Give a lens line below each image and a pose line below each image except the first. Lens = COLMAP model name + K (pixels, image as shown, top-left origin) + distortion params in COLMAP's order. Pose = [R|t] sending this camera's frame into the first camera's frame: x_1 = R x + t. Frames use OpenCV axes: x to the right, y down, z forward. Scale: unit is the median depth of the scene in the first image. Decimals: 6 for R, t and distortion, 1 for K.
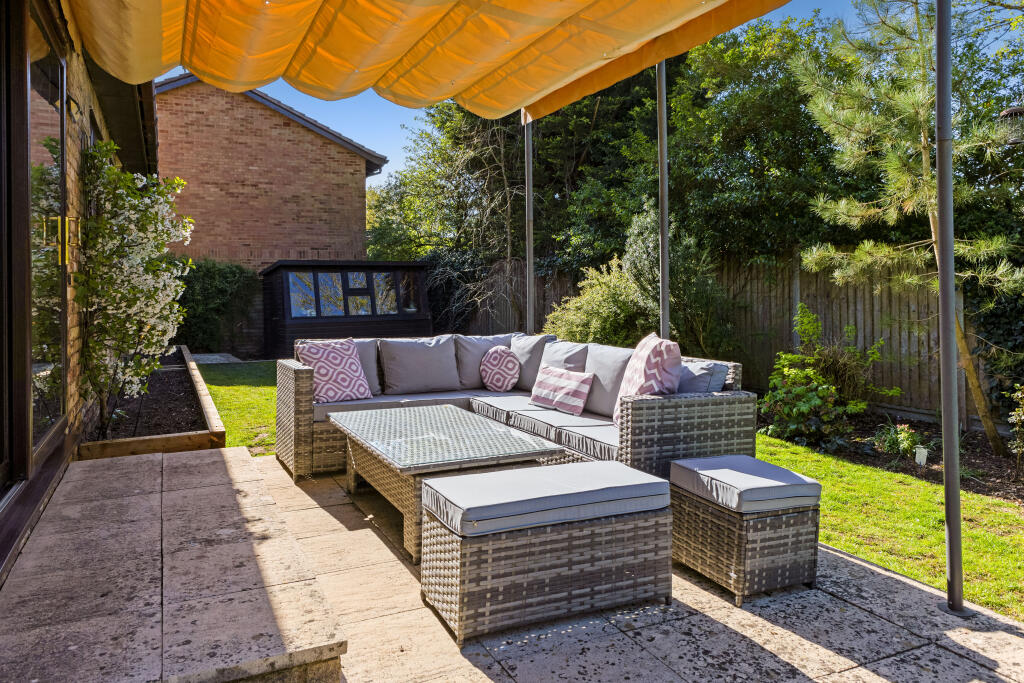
lens RADIAL K [[705.8, 0, 509.7], [0, 705.8, 297.7], [0, 0, 1]] dist [0.041624, 0.000623]
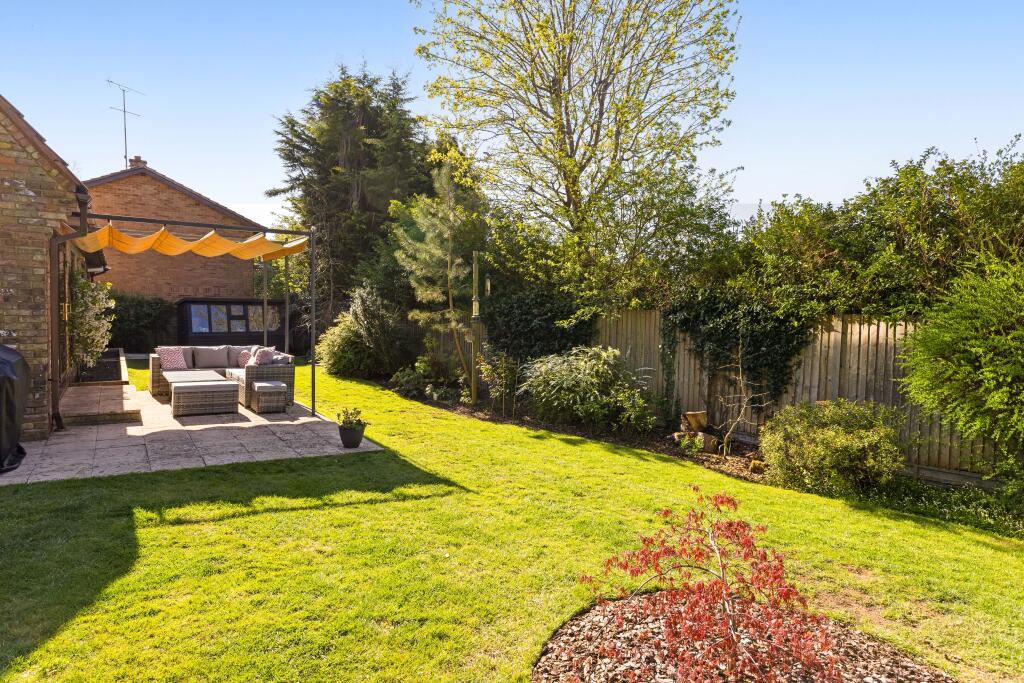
lens RADIAL K [[571.8, 0, 512.0], [0, 571.8, 341.5], [0, 0, 1]] dist [-0.001159, -0.000851]
pose [[0.987811, 0.018609, 0.154543, 0.372371], [-0.025584, 0.998736, 0.043264, -0.047091], [-0.153542, -0.046691, 0.987038, -0.717829]]
